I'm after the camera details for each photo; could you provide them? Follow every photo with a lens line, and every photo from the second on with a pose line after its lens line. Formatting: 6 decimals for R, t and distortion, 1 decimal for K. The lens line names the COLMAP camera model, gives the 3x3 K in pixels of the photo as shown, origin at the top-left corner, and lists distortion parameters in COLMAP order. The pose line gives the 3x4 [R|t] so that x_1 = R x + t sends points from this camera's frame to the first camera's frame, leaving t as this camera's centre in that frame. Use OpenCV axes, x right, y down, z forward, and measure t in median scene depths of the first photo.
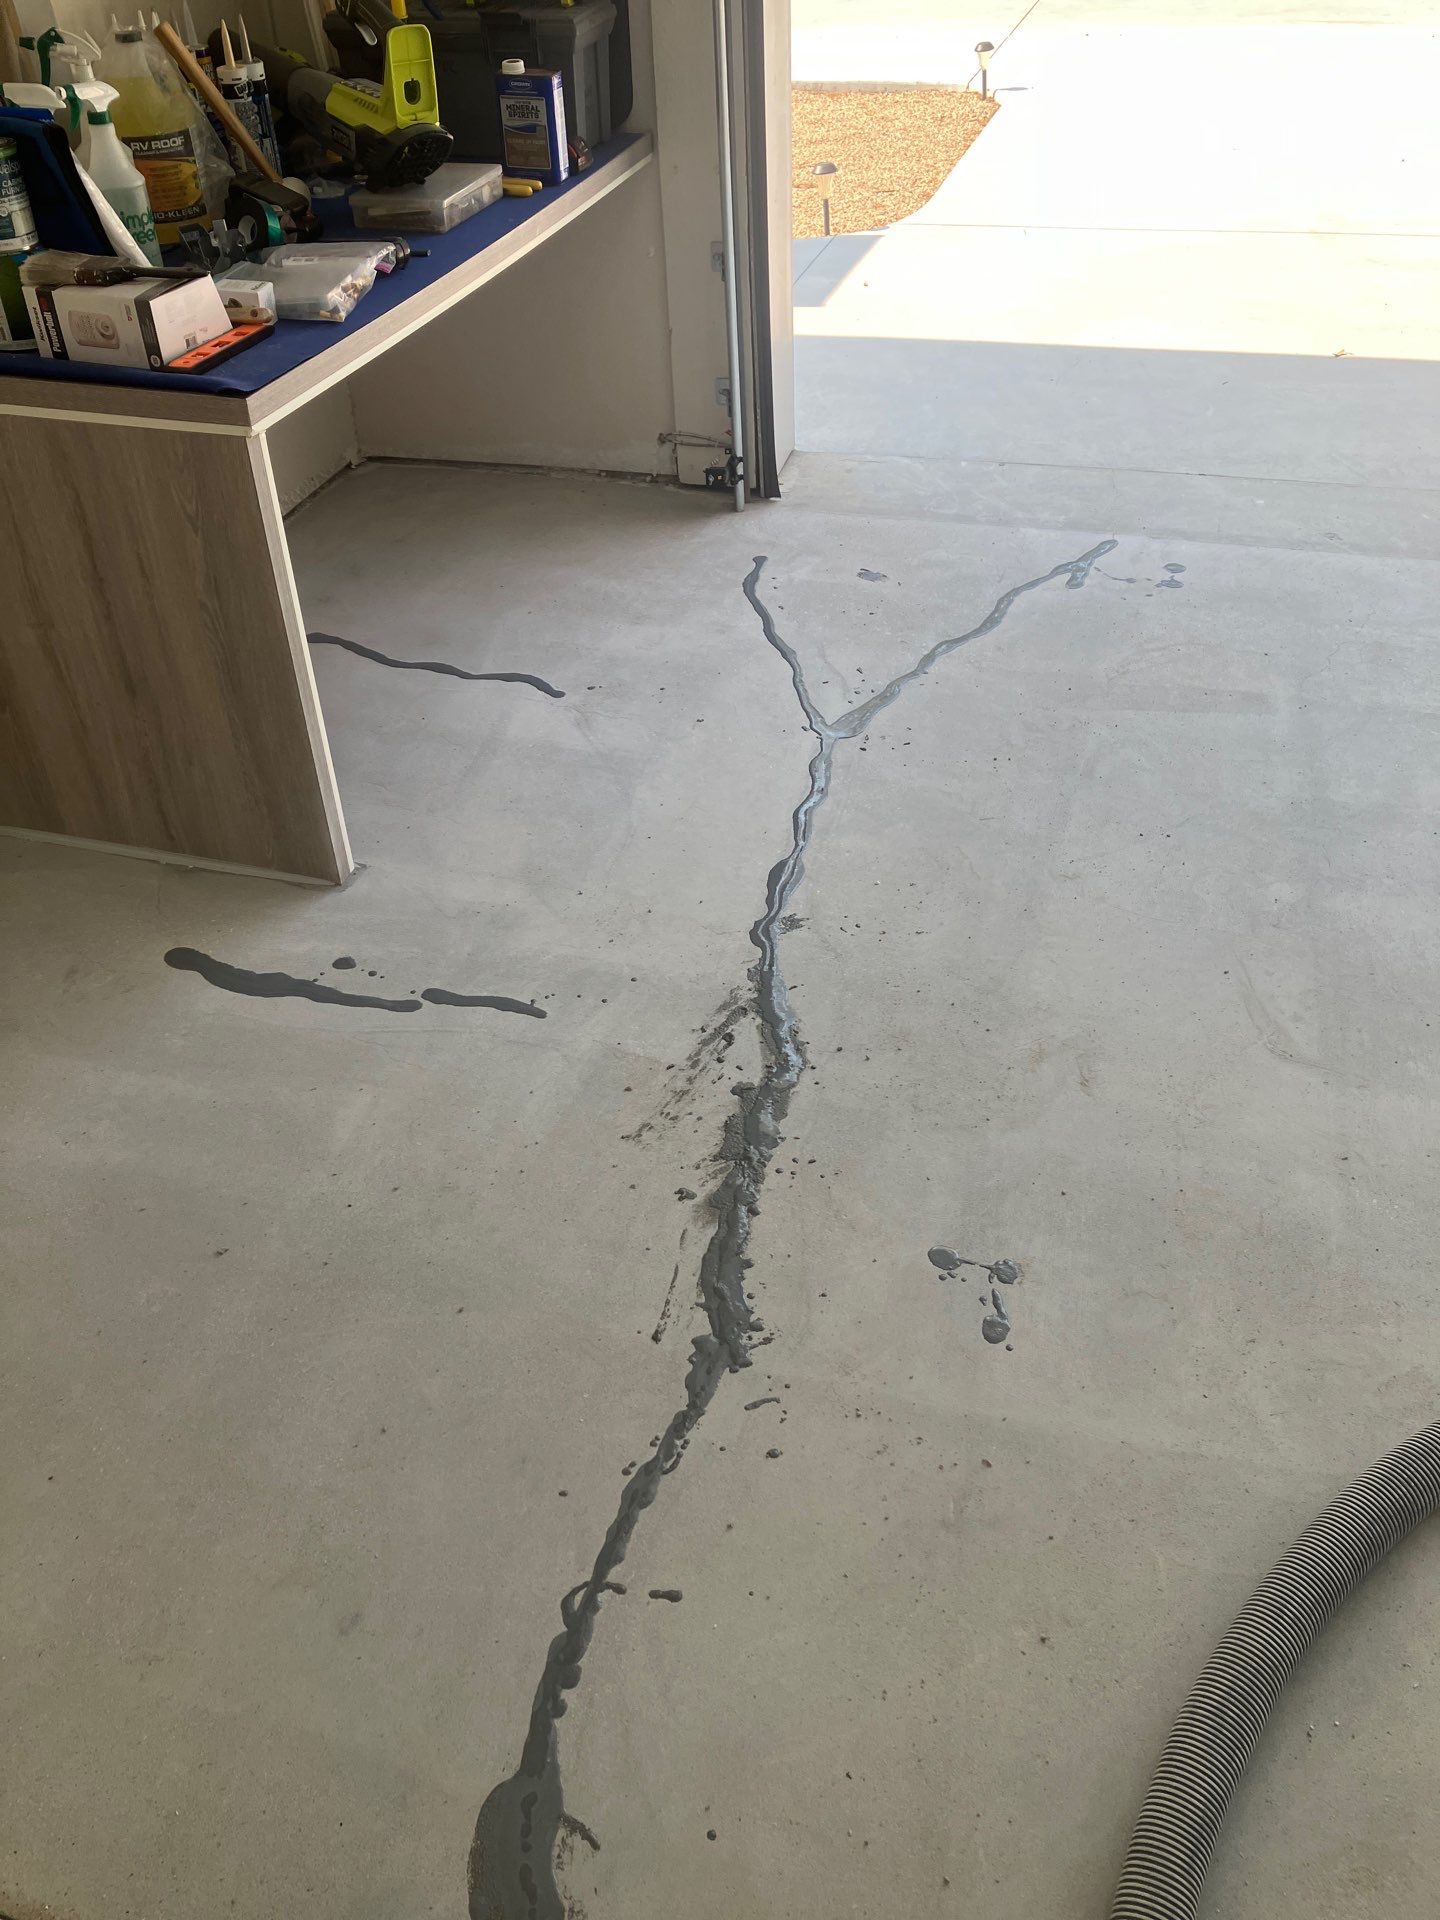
lens RADIAL K [[1548.8, 0, 731.3], [0, 1548.8, 959.0], [0, 0, 1]] dist [0.030288, -0.012850]
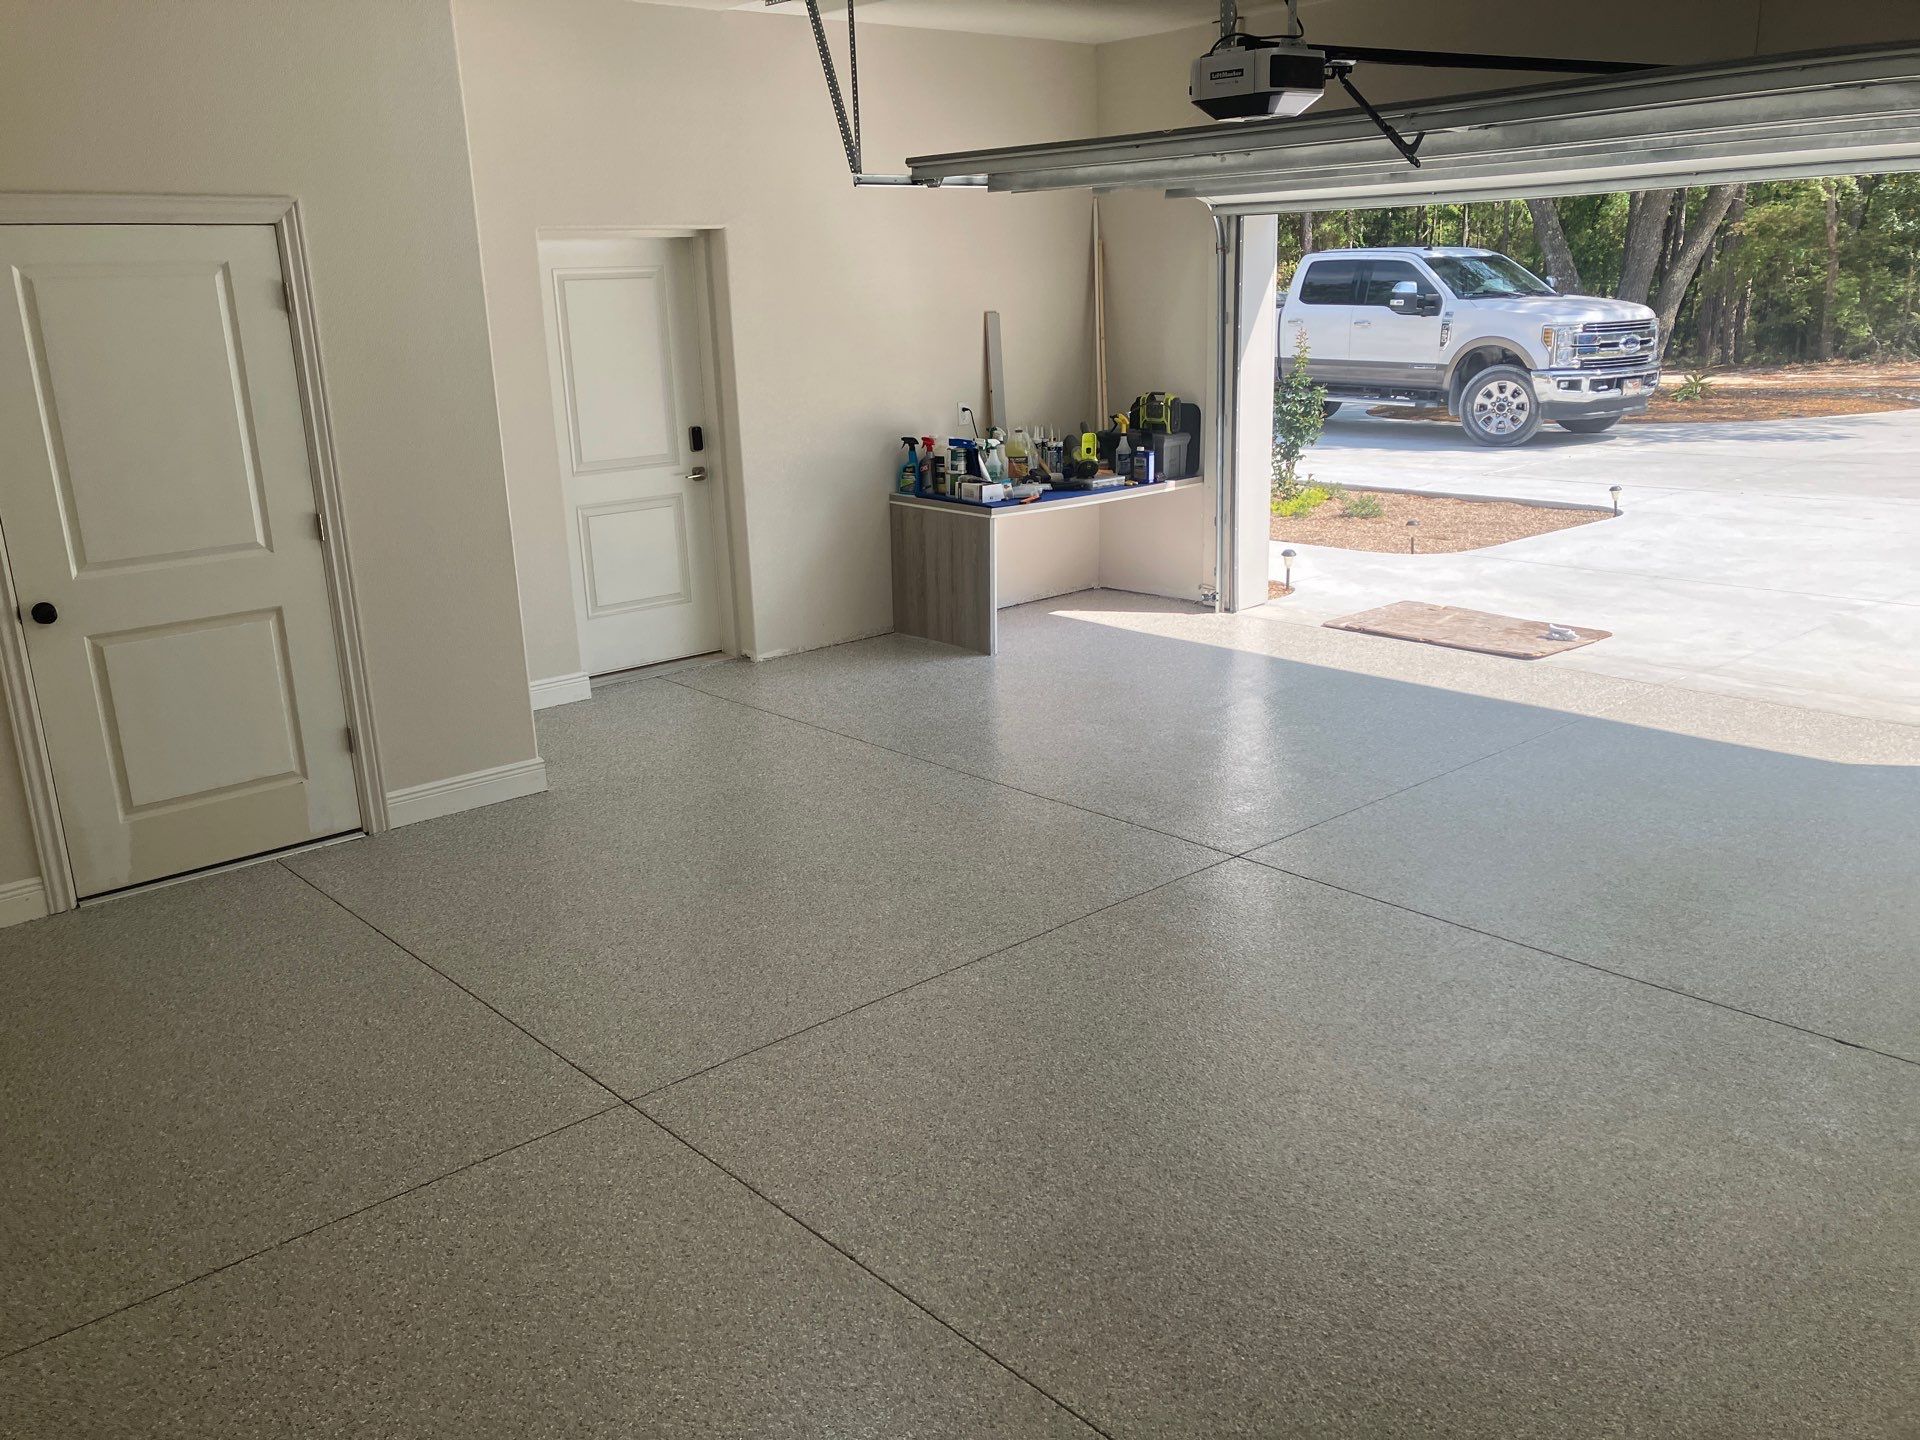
lens RADIAL K [[1548.8, 0, 949.5], [0, 1548.8, 727.9], [0, 0, 1]] dist [0.030288, -0.012850]
pose [[0.844063, 0.160025, -0.511811, 1.296994], [-0.335990, 0.901681, -0.272181, 0.953238], [0.417935, 0.401701, 0.814842, -1.539678]]
